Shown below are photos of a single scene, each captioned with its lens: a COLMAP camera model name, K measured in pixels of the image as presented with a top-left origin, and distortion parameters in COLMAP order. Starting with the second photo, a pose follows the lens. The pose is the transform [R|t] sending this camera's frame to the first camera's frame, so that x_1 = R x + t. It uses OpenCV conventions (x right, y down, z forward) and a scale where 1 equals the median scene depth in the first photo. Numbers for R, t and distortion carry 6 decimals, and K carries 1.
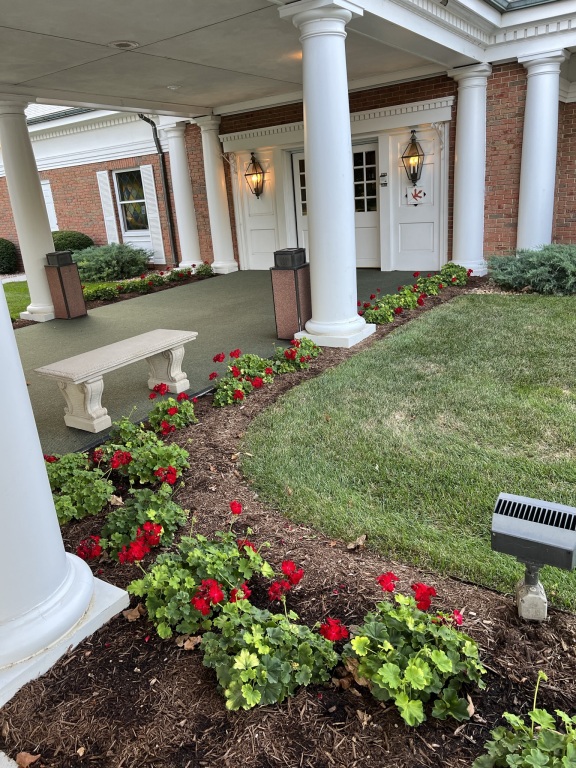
lens RADIAL K [[573.7, 0, 288.0], [0, 573.7, 384.0], [0, 0, 1]] dist [0.059685, 0.001676]
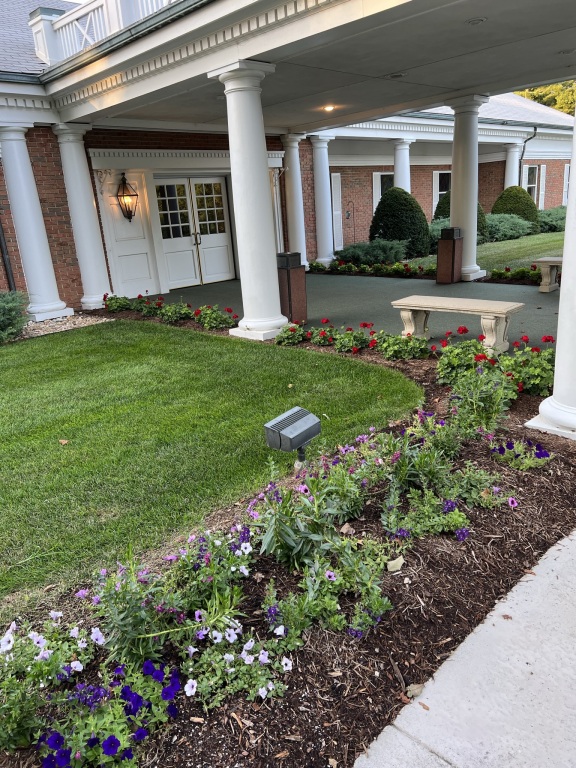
lens RADIAL K [[573.7, 0, 288.0], [0, 573.7, 384.0], [0, 0, 1]] dist [0.059685, 0.001676]
pose [[0.237018, -0.221201, 0.945988, -1.142992], [0.361114, 0.924026, 0.125589, -0.123972], [-0.901897, 0.311843, 0.298890, 0.692175]]
